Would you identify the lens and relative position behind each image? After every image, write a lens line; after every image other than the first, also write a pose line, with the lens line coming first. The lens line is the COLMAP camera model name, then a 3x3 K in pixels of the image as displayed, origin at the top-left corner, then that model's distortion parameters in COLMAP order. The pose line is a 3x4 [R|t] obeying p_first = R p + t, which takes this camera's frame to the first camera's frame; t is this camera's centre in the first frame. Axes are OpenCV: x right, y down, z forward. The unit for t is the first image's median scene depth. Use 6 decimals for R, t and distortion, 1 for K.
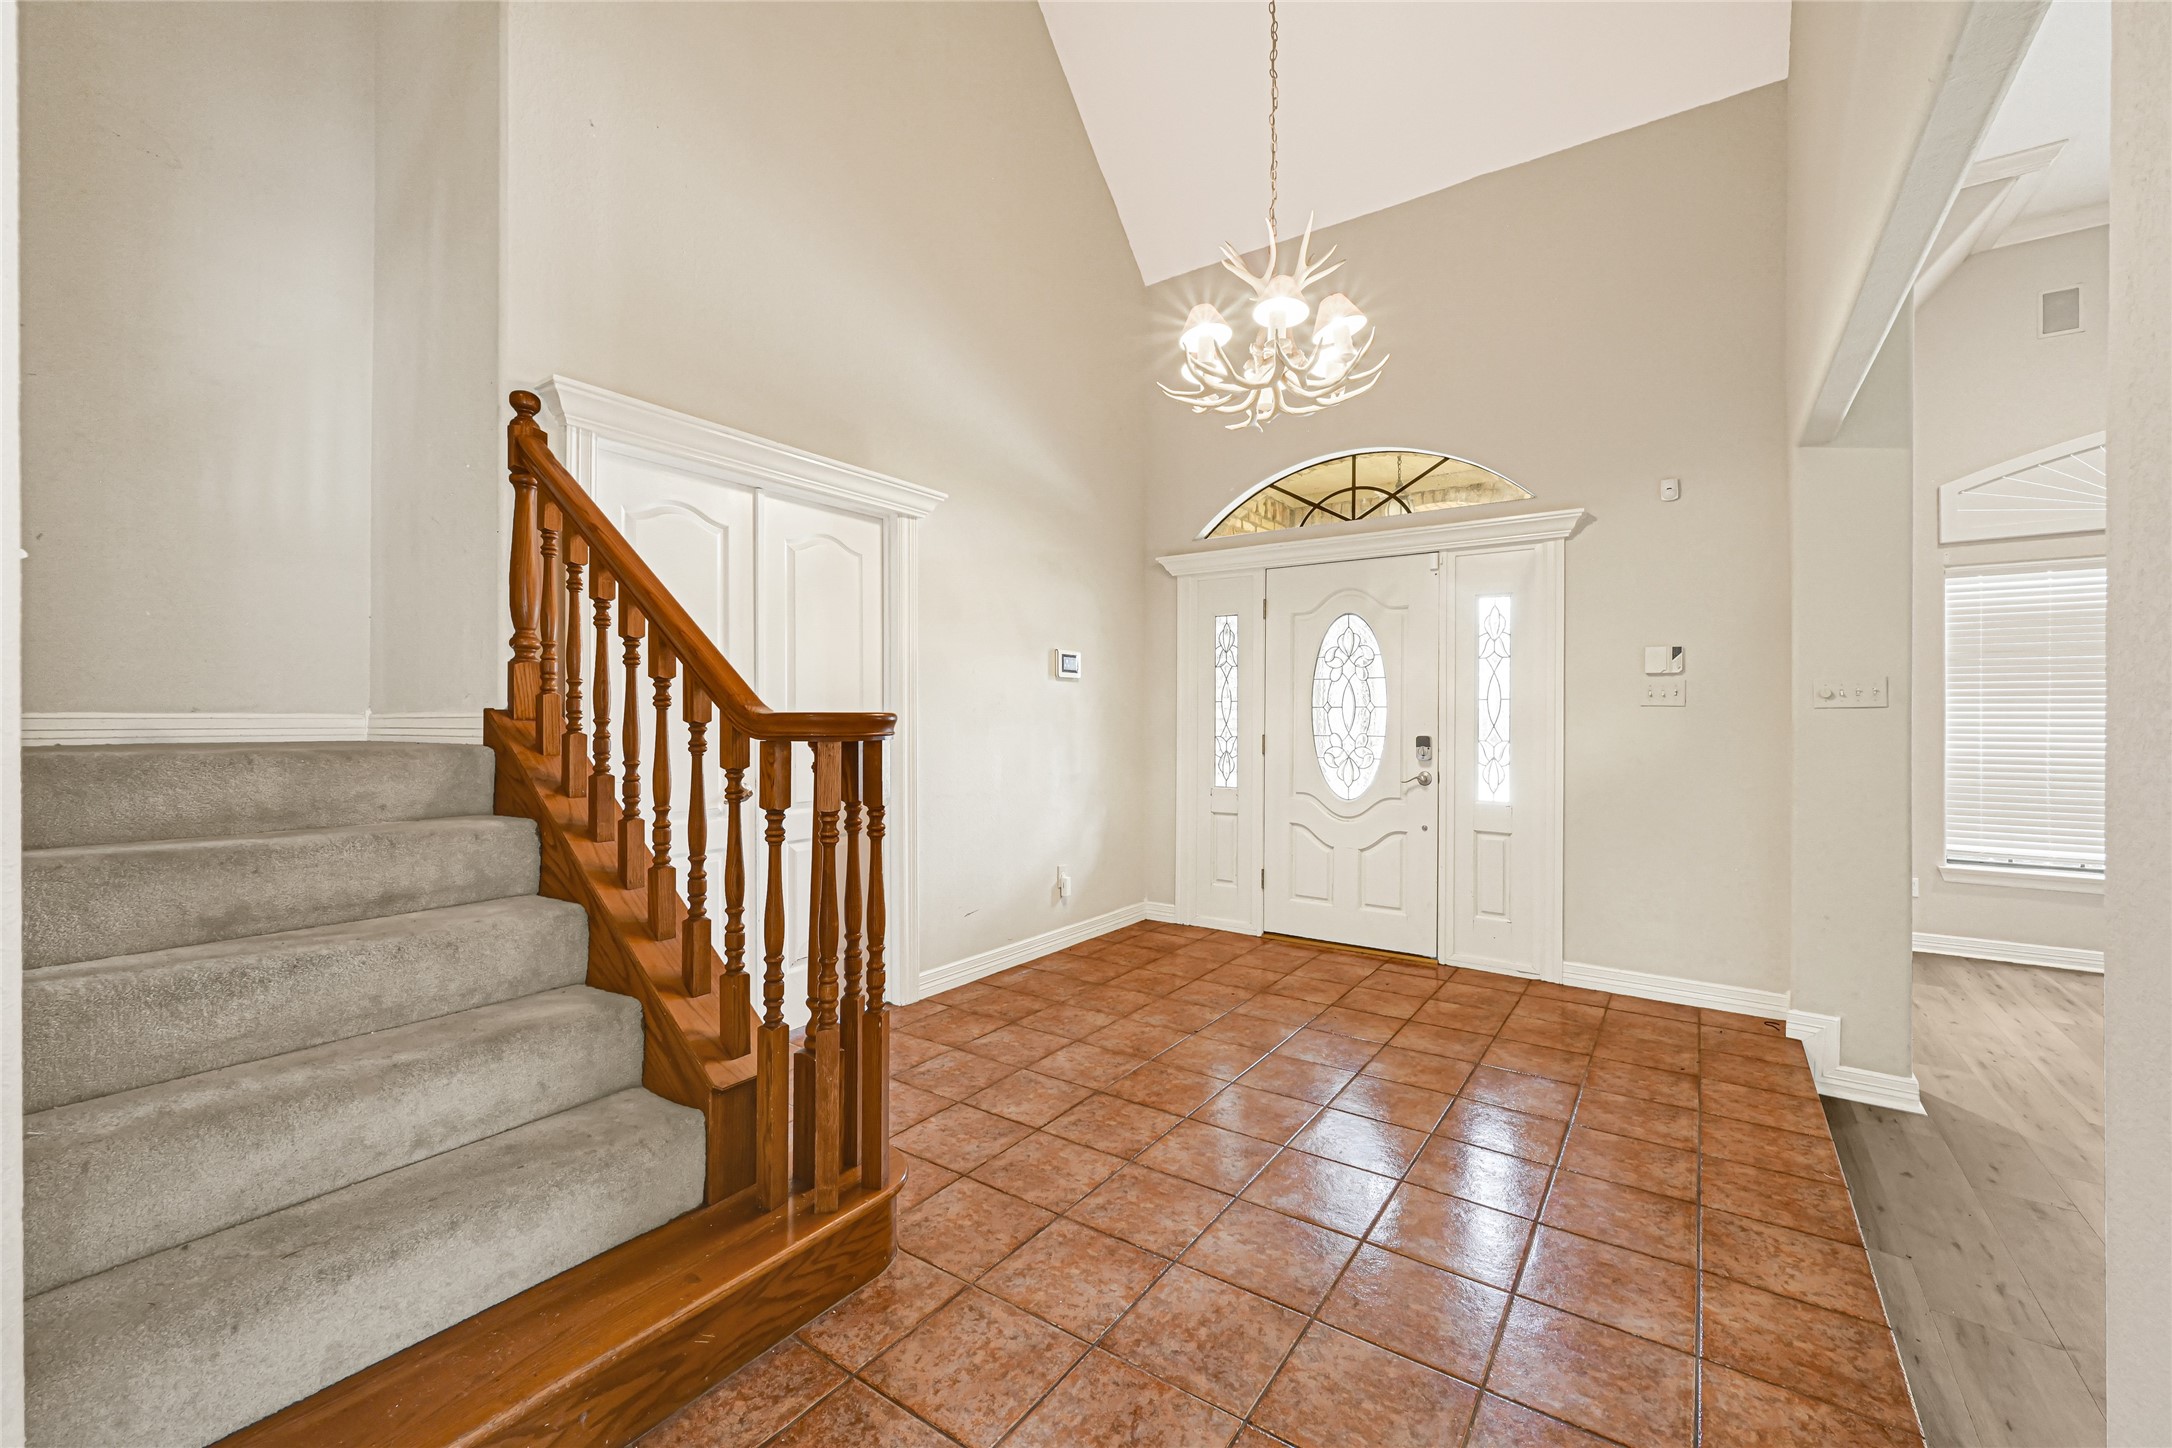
lens RADIAL K [[878.7, 0, 1085.1], [0, 878.7, 715.8], [0, 0, 1]] dist [0.000475, 0.000116]
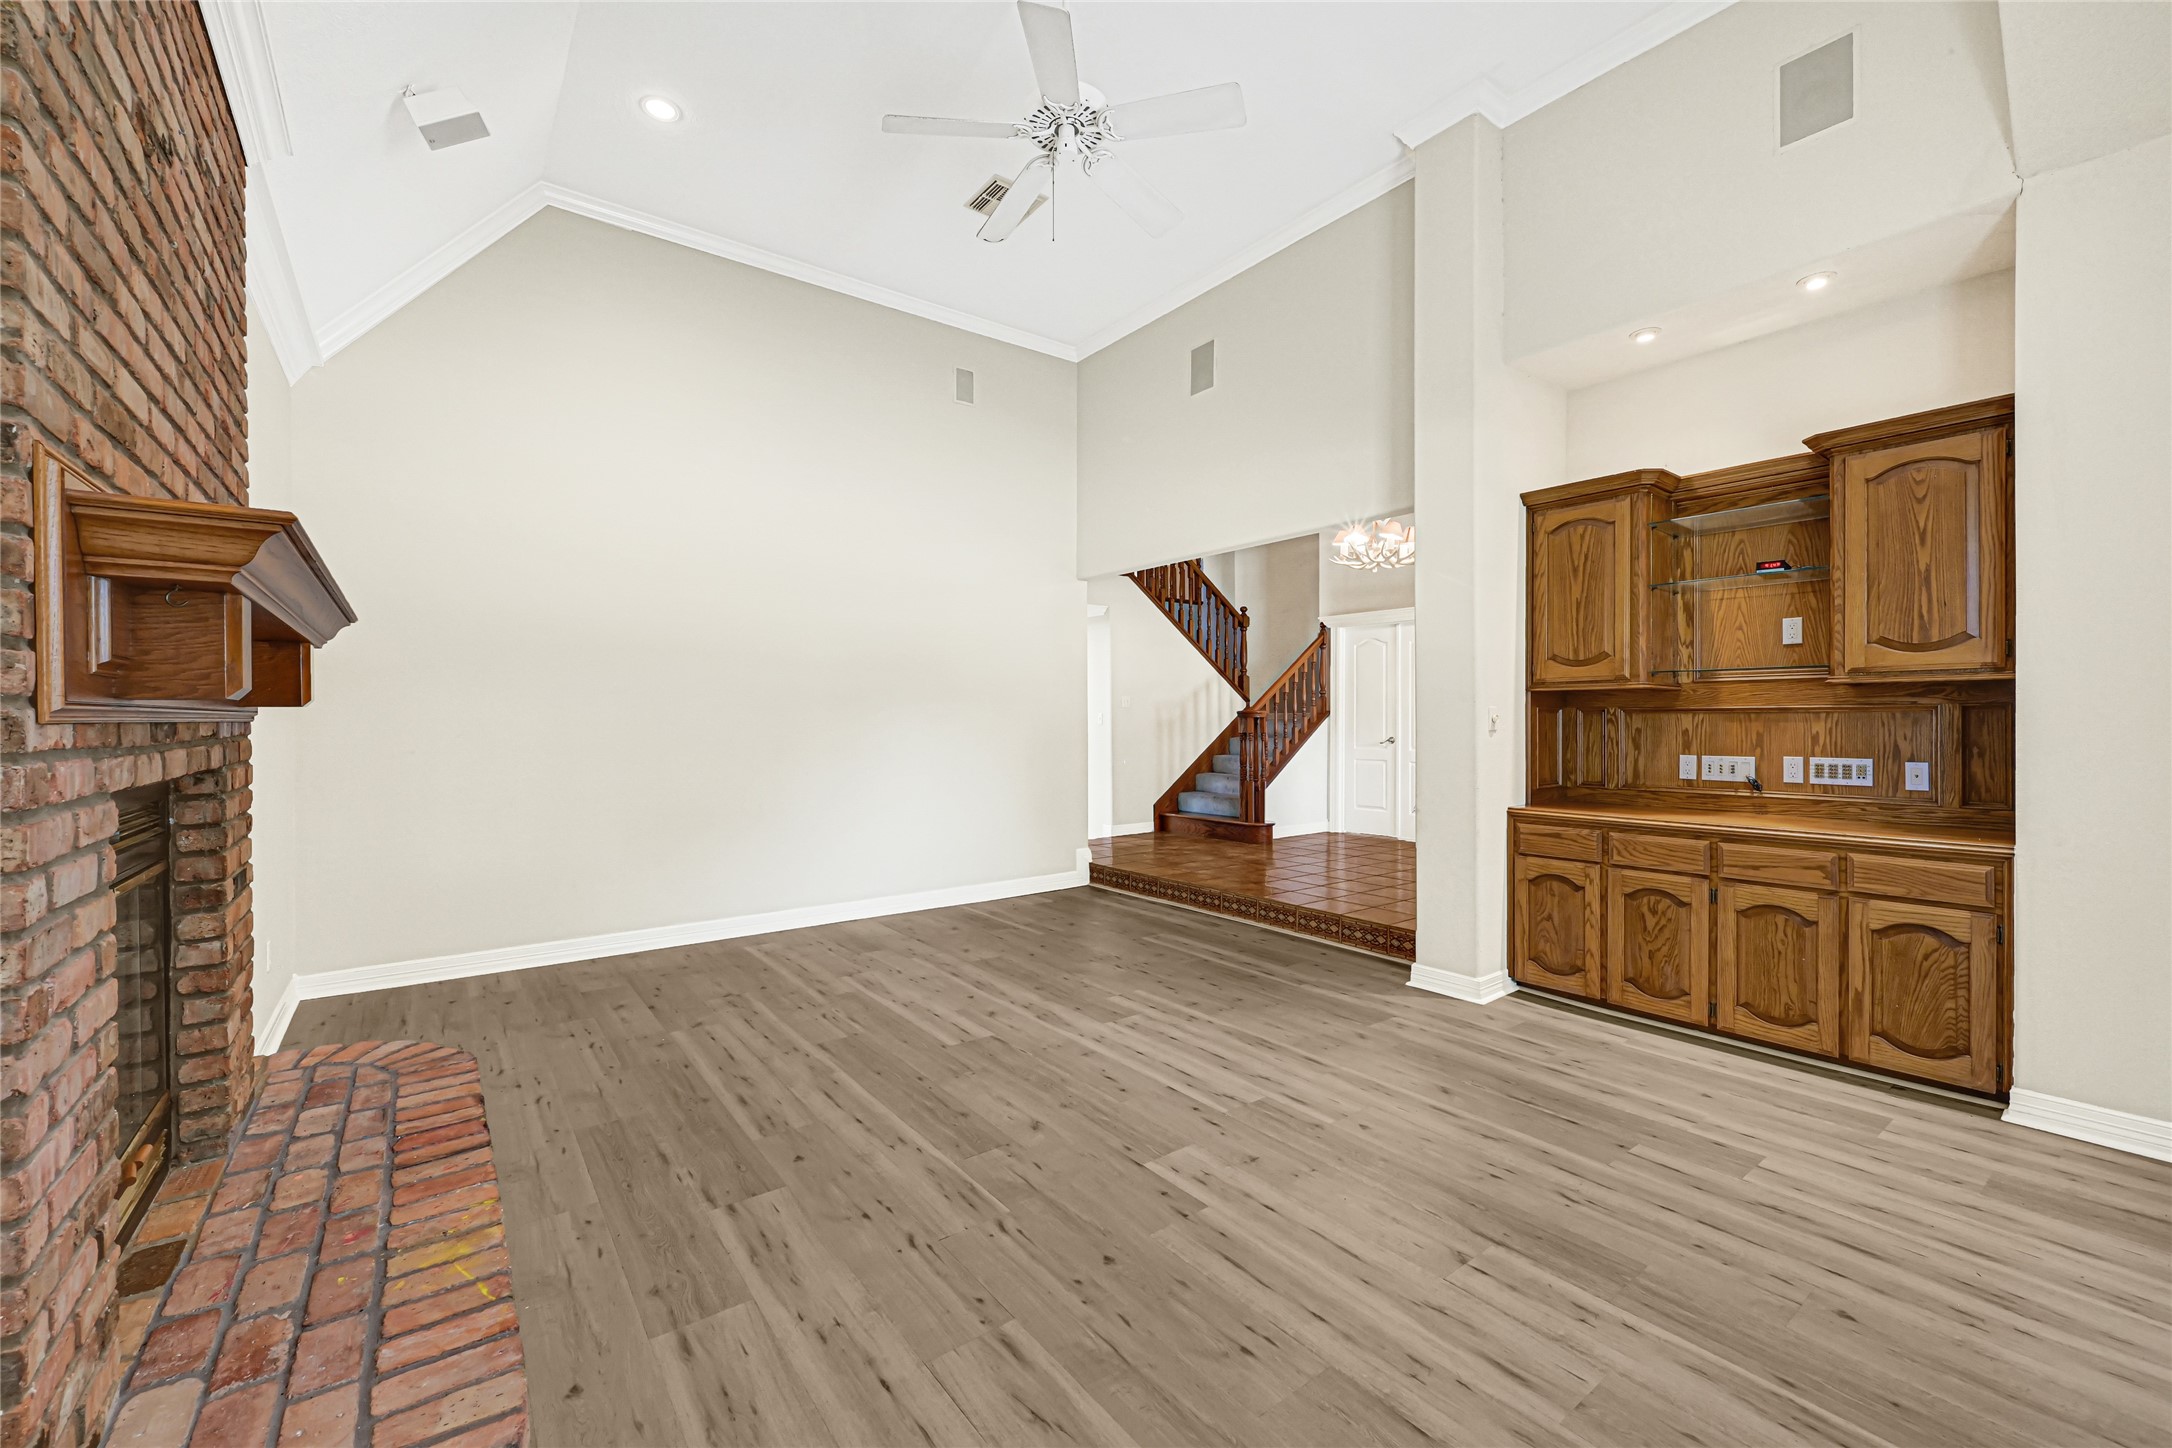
lens RADIAL K [[878.7, 0, 1086.1], [0, 878.7, 723.8], [0, 0, 1]] dist [0.000475, 0.000116]
pose [[-0.307248, 0.001256, -0.951629, 1.492770], [0.003464, 0.999994, 0.000202, 0.020096], [0.951623, -0.003234, -0.307251, 0.575034]]
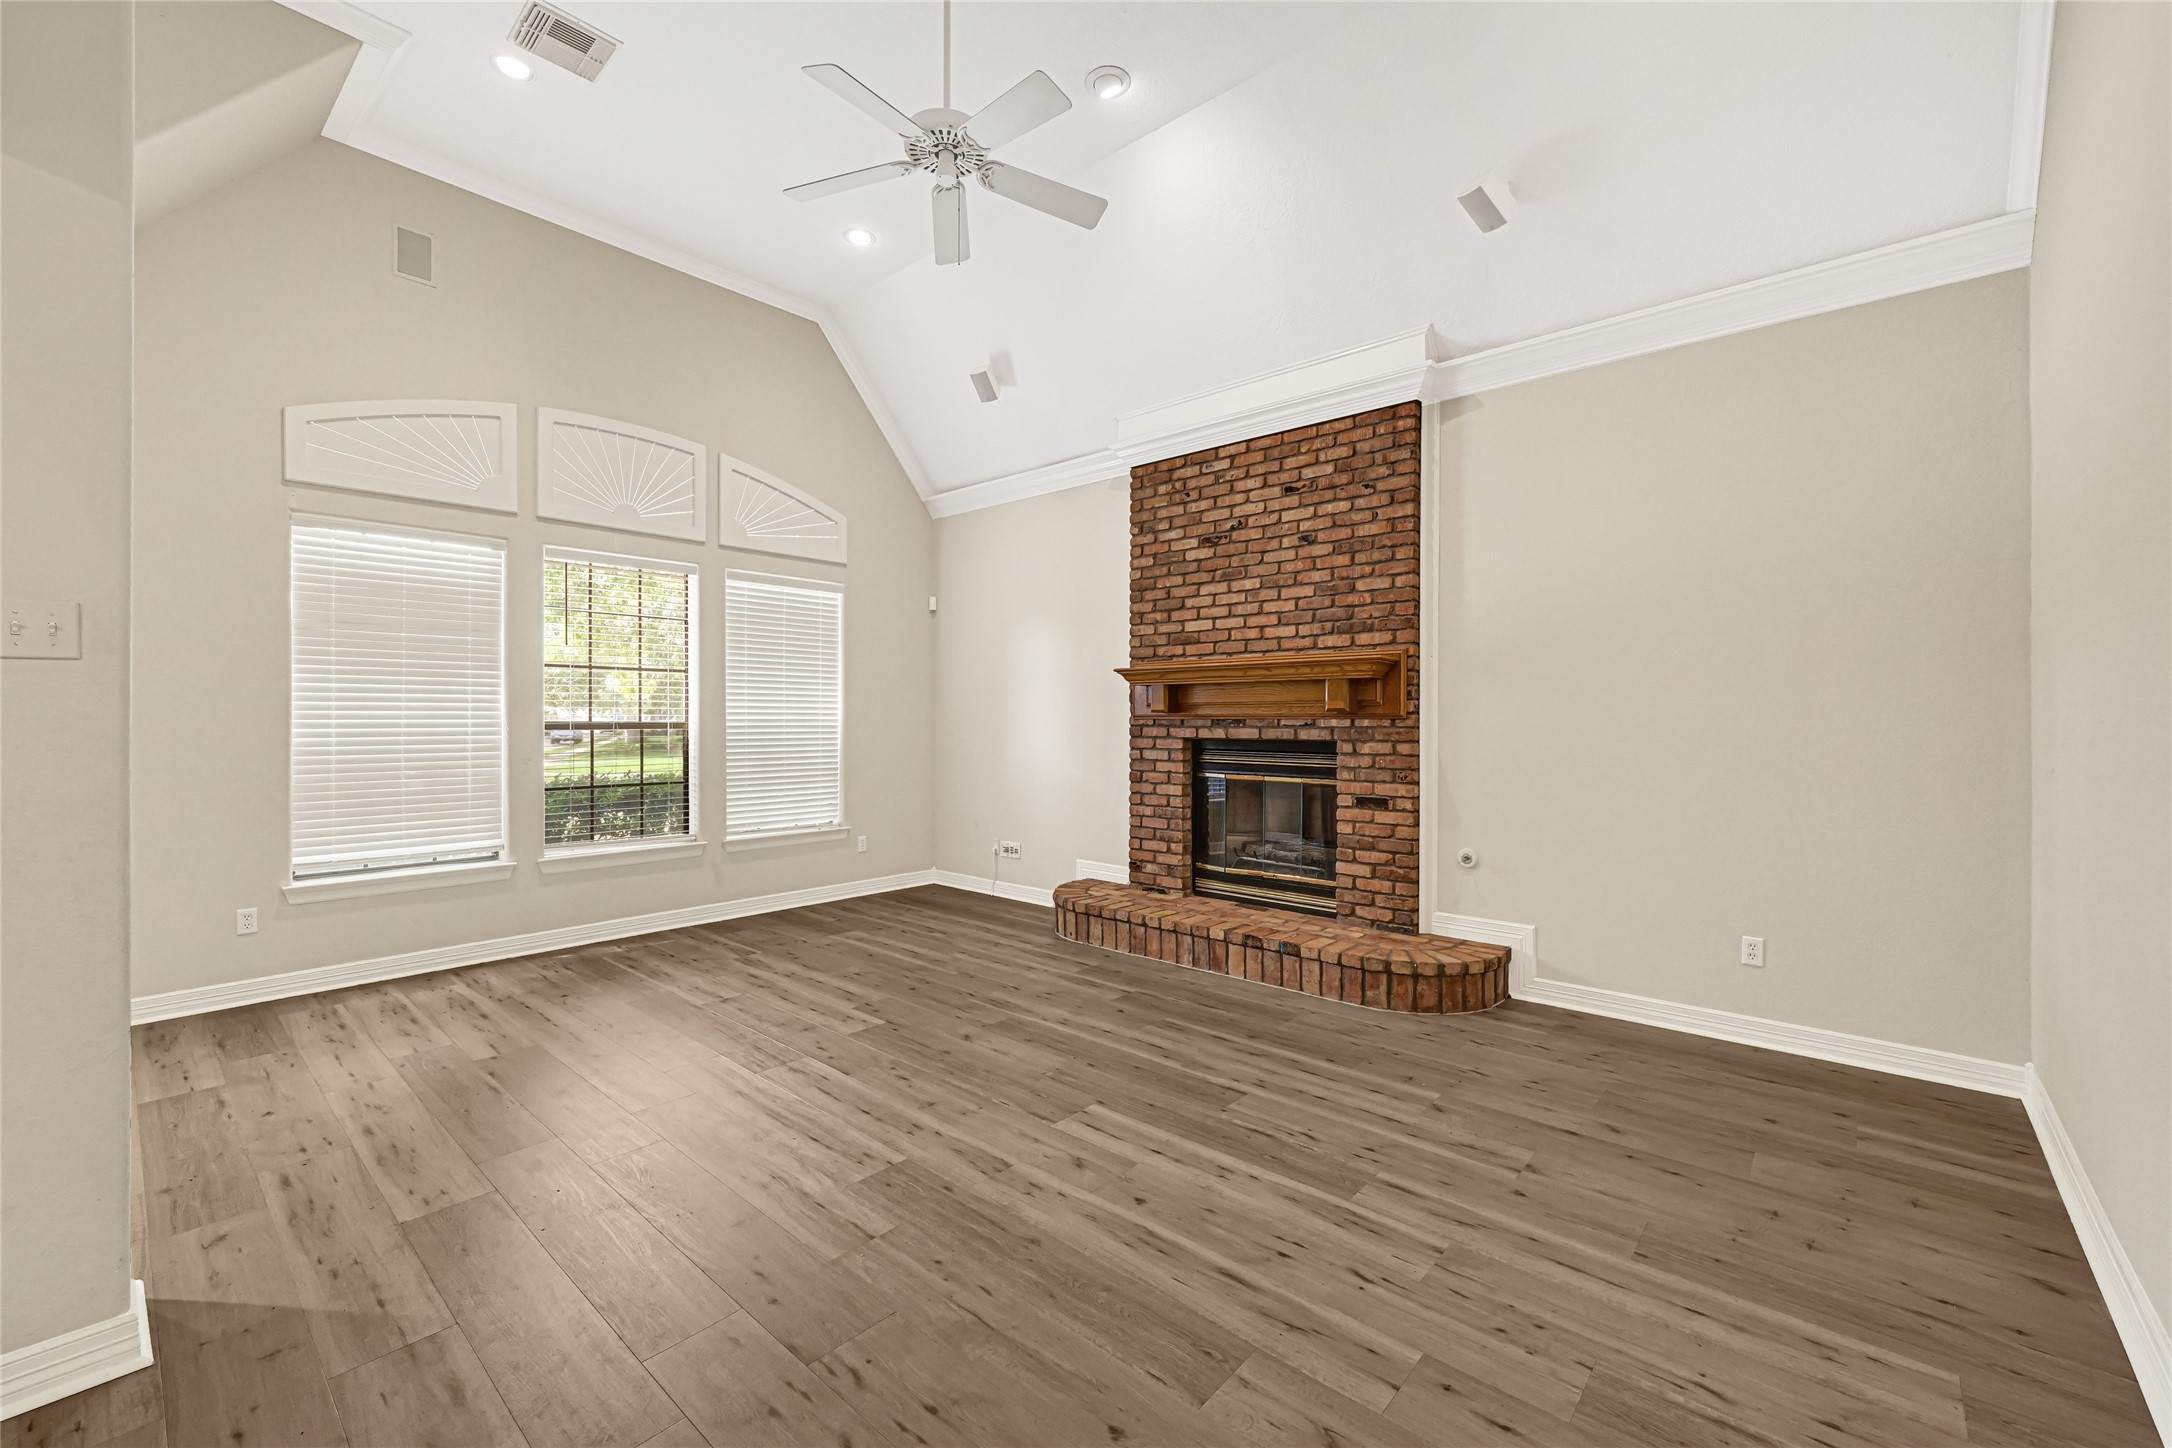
lens RADIAL K [[878.7, 0, 1085.9], [0, 878.7, 717.2], [0, 0, 1]] dist [0.000475, 0.000116]
pose [[0.114556, -0.002981, 0.993412, 0.271684], [-0.003102, 0.999990, 0.003359, 0.013647], [-0.993412, -0.003467, 0.114545, 0.194449]]
